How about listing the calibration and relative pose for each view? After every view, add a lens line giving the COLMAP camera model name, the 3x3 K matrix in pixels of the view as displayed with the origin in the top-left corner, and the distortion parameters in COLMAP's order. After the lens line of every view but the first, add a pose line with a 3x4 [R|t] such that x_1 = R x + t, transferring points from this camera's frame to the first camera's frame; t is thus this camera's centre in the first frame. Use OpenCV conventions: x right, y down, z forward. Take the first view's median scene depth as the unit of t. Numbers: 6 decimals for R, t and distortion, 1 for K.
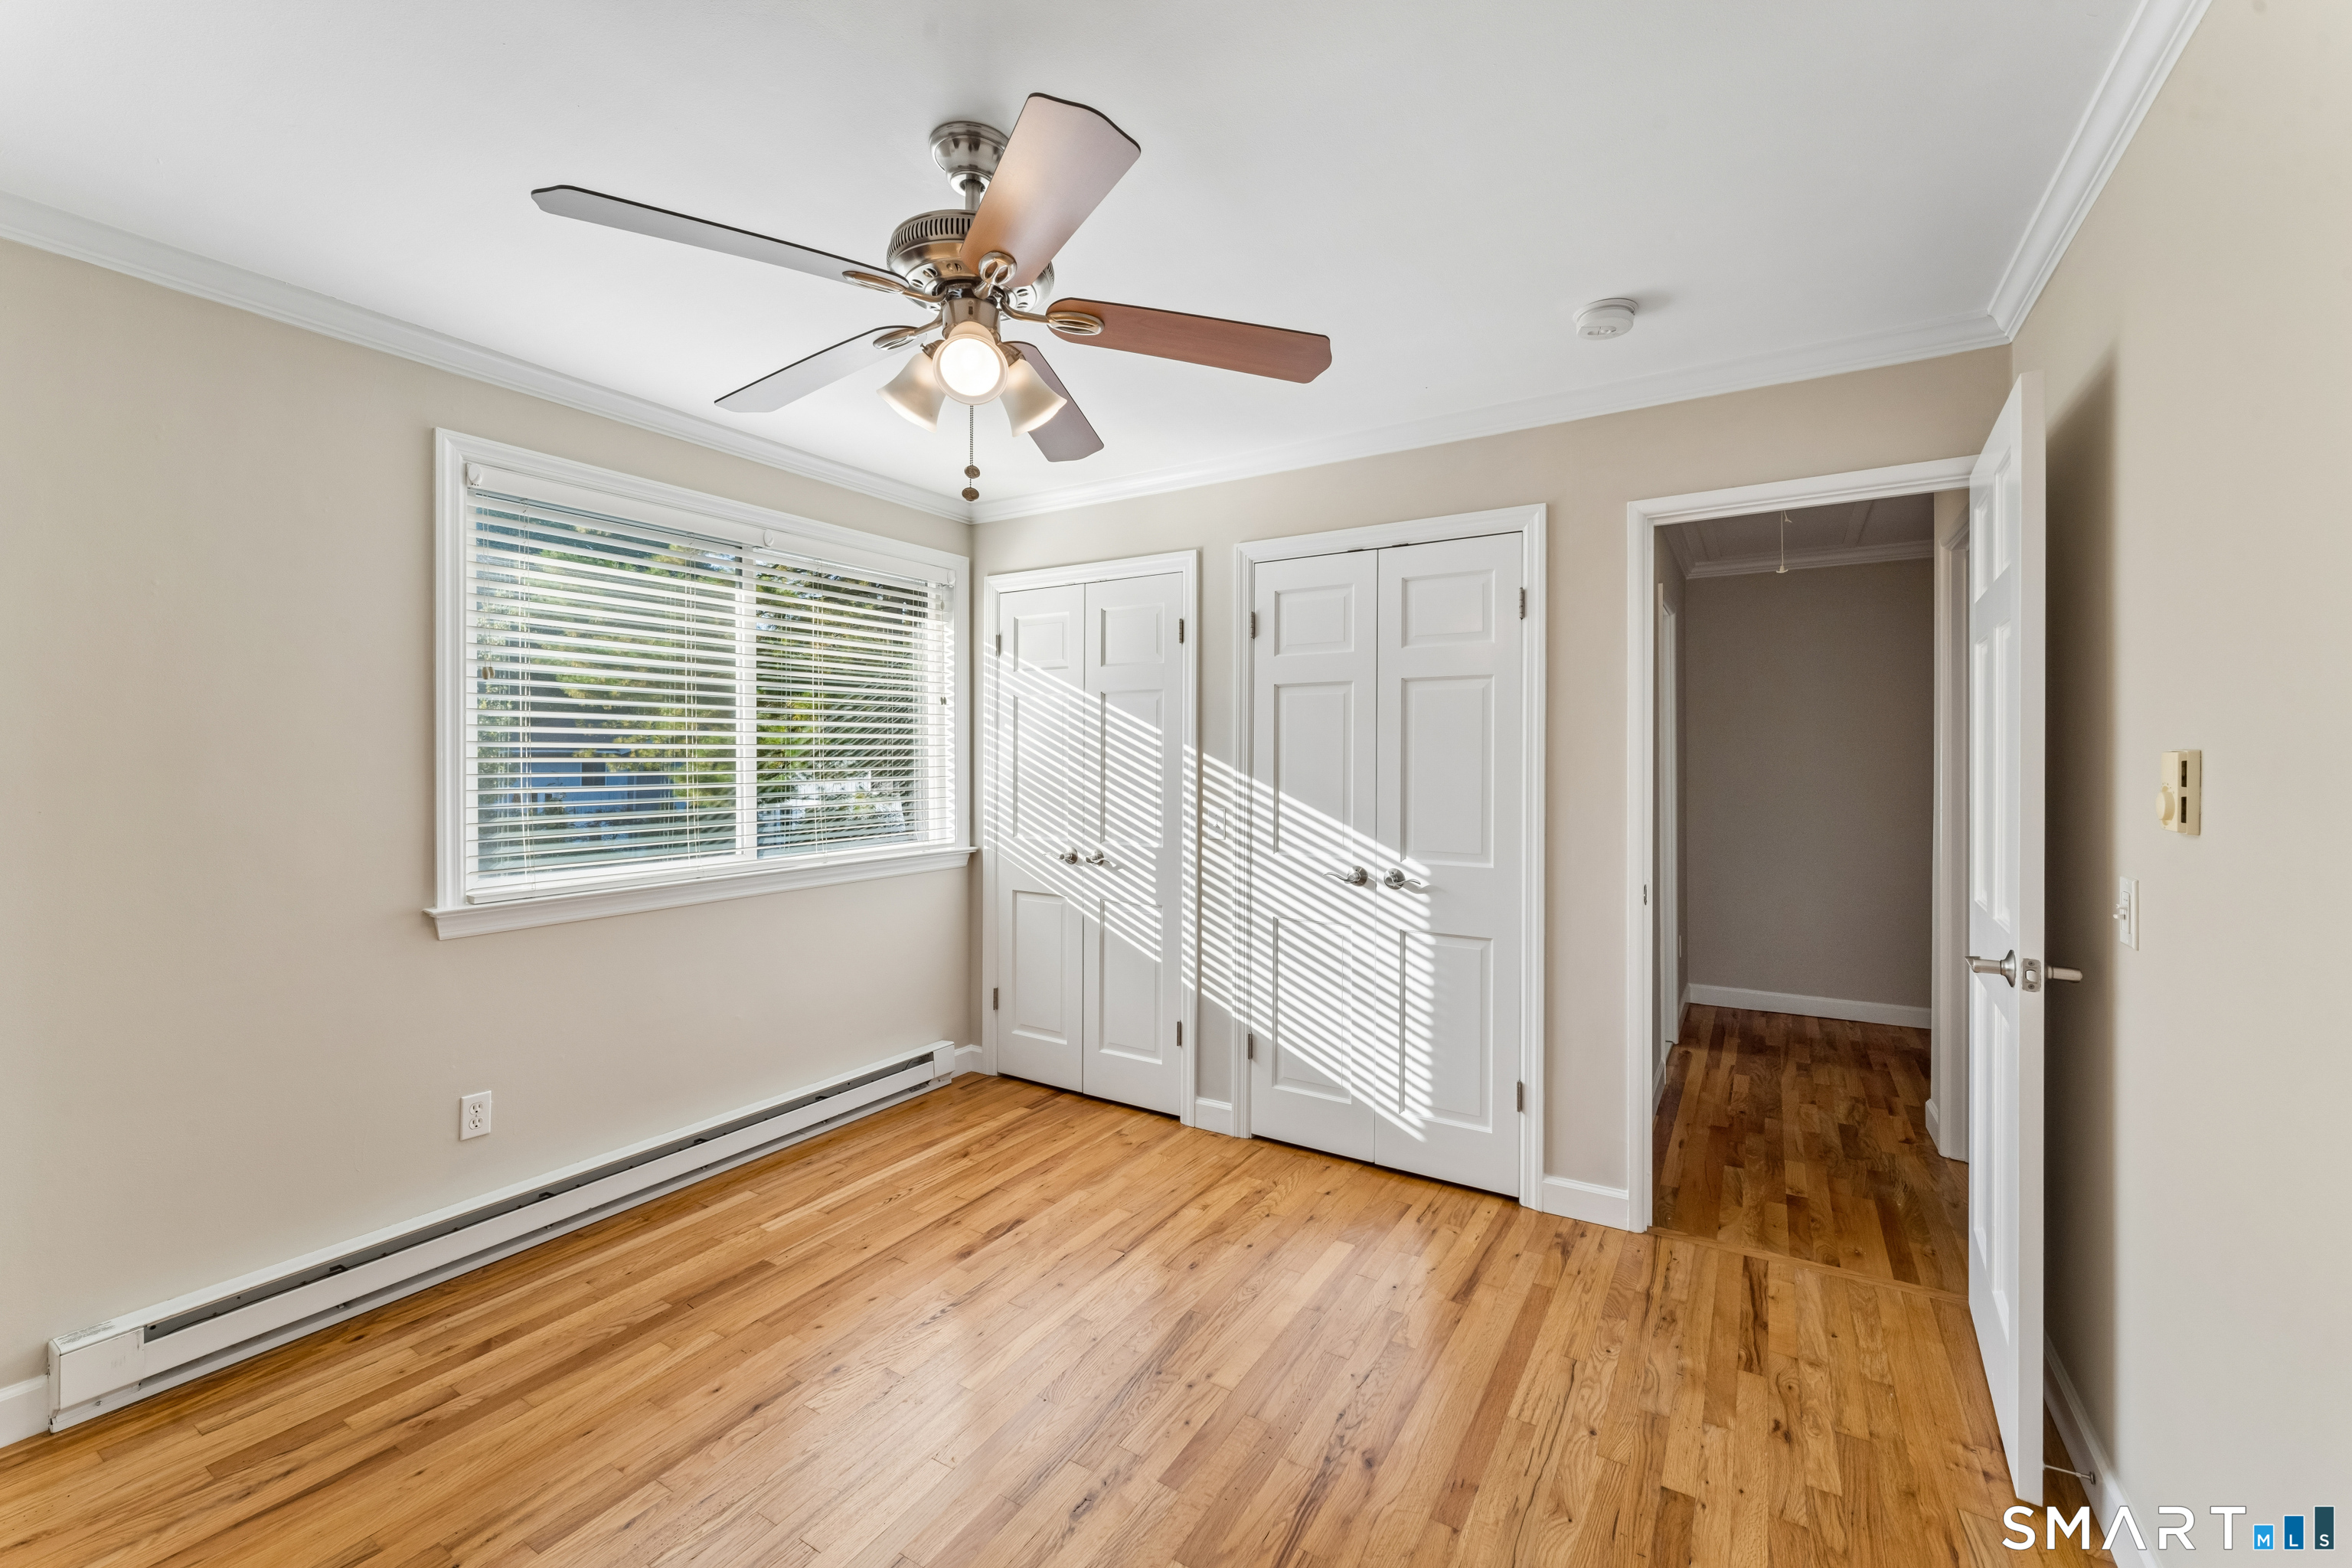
lens RADIAL K [[939.7, 0, 1226.1], [0, 939.7, 755.0], [0, 0, 1]] dist [0.001616, 0.000293]
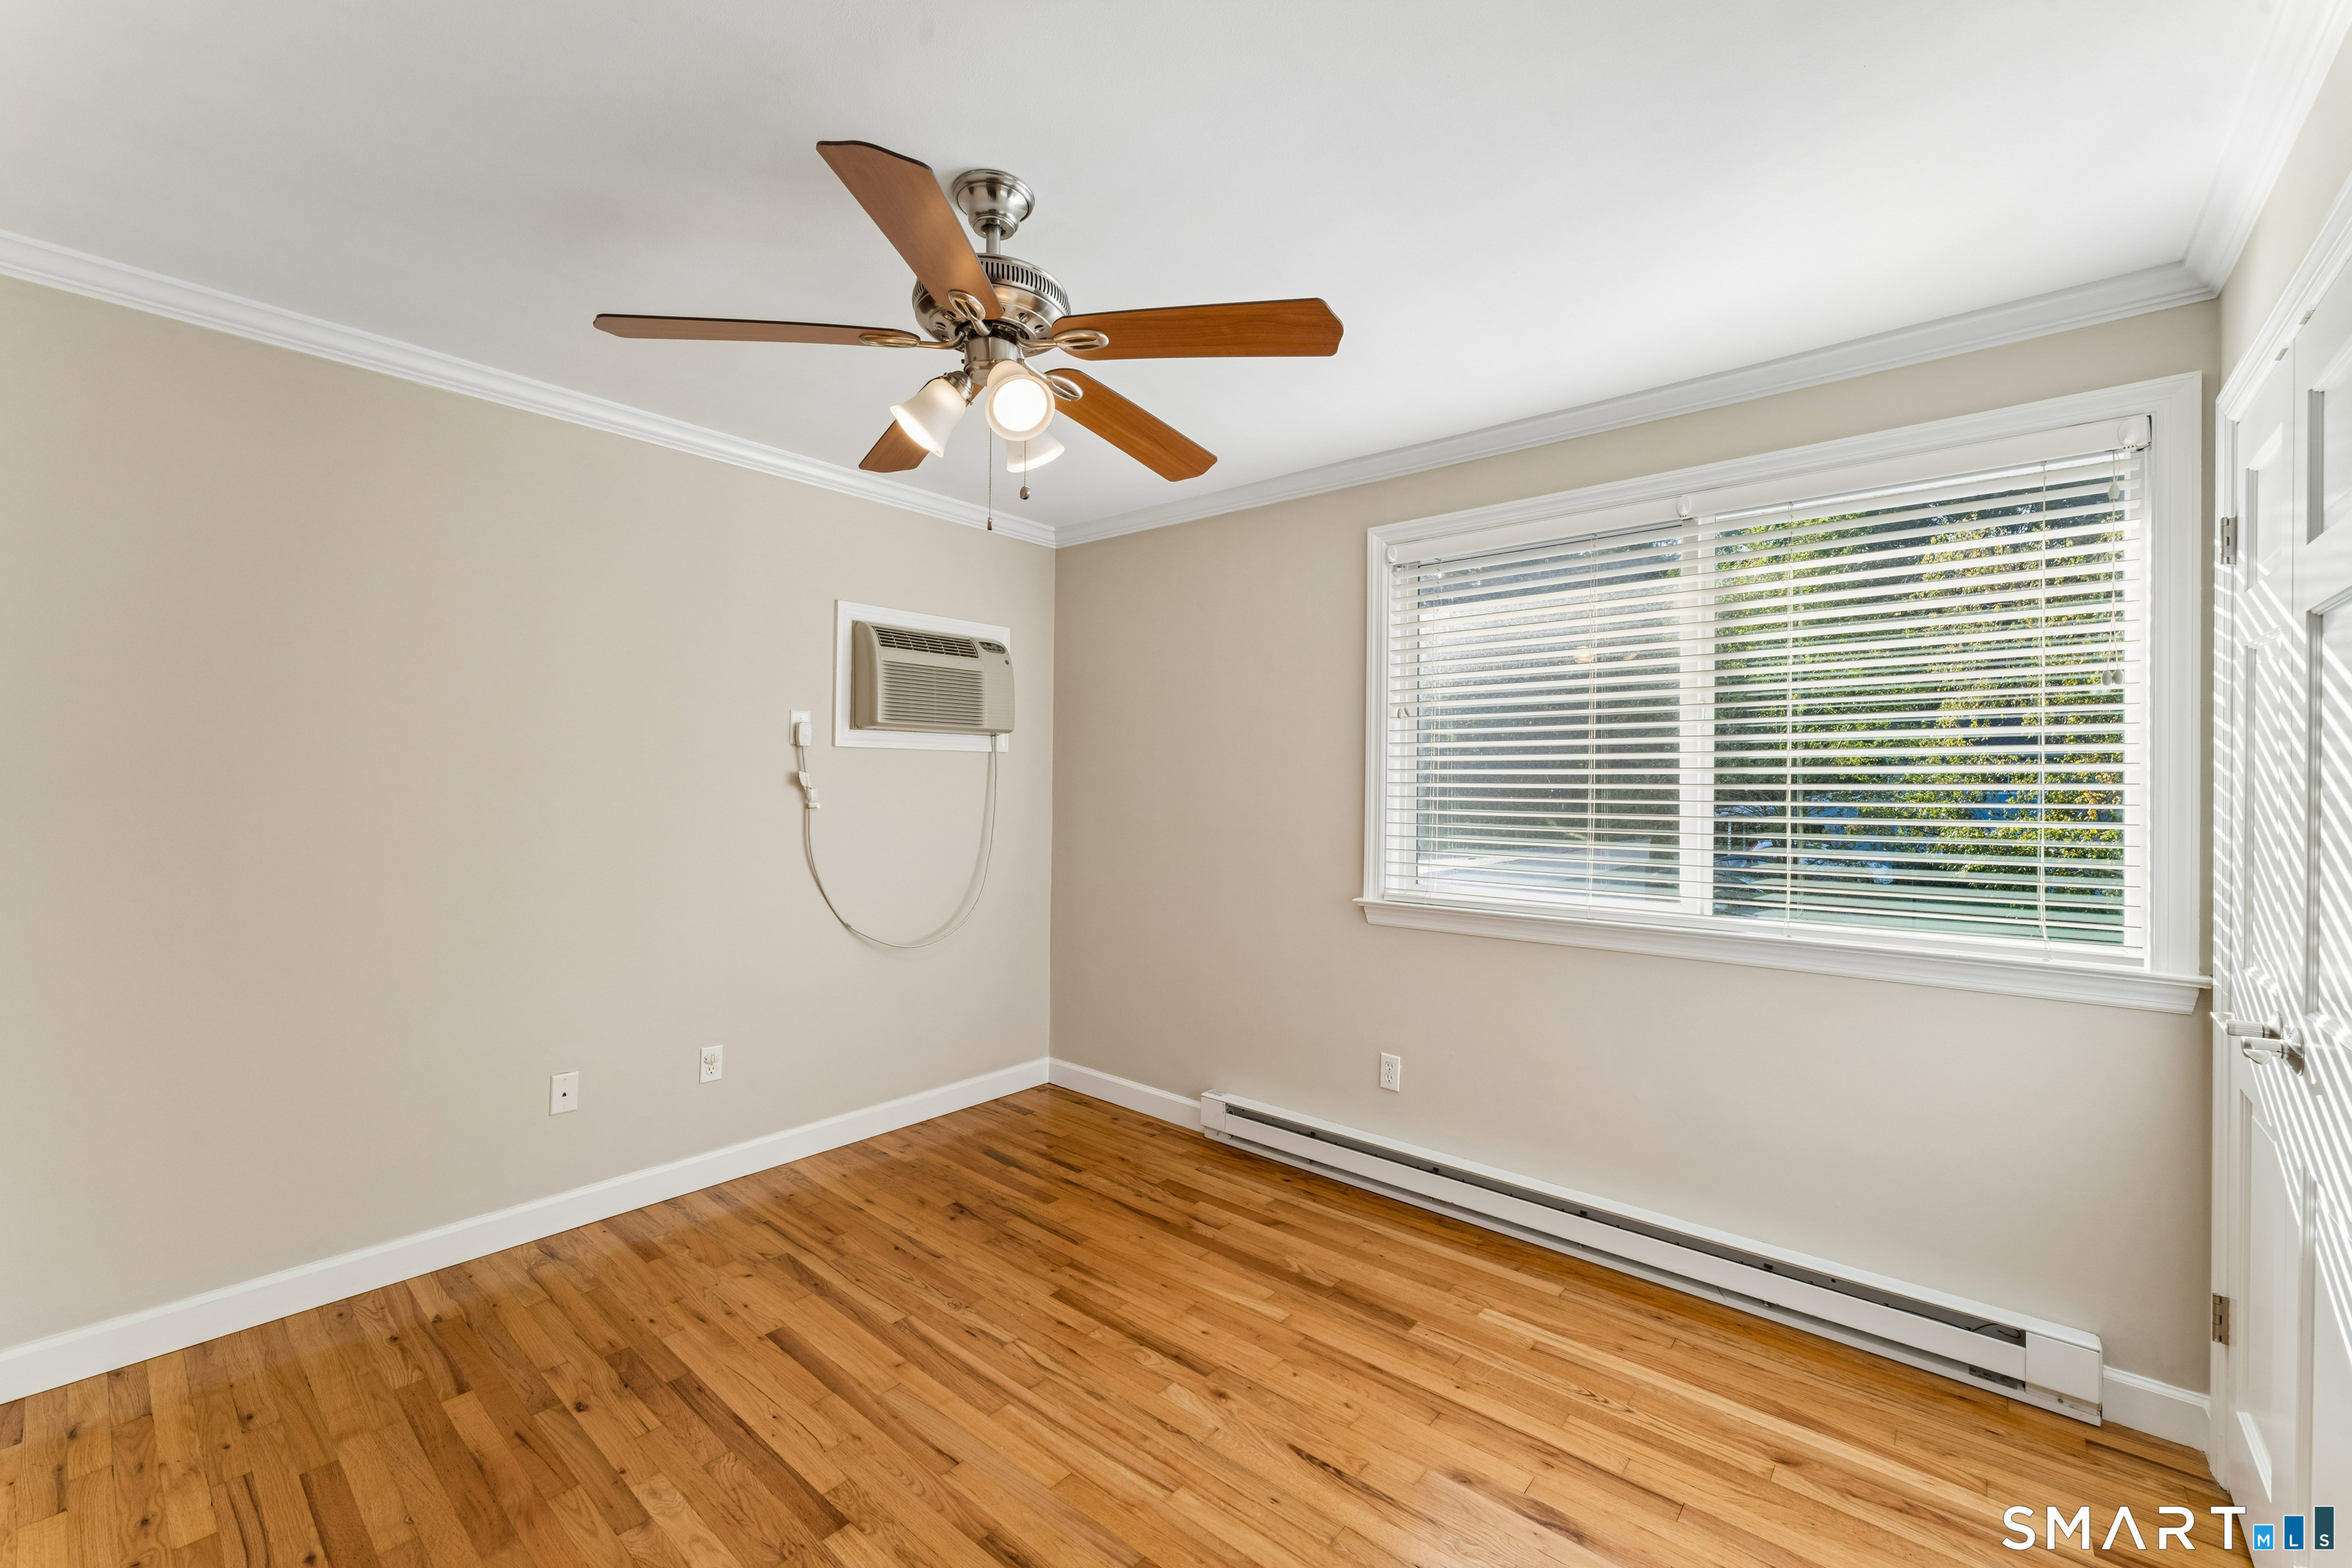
lens RADIAL K [[946.2, 0, 1173.7], [0, 946.2, 776.8], [0, 0, 1]] dist [-0.000343, -0.000153]
pose [[-0.176638, -0.022167, -0.984026, 0.462211], [-0.016486, 0.999673, -0.019560, 0.024023], [0.984138, 0.012767, -0.176946, 0.895690]]
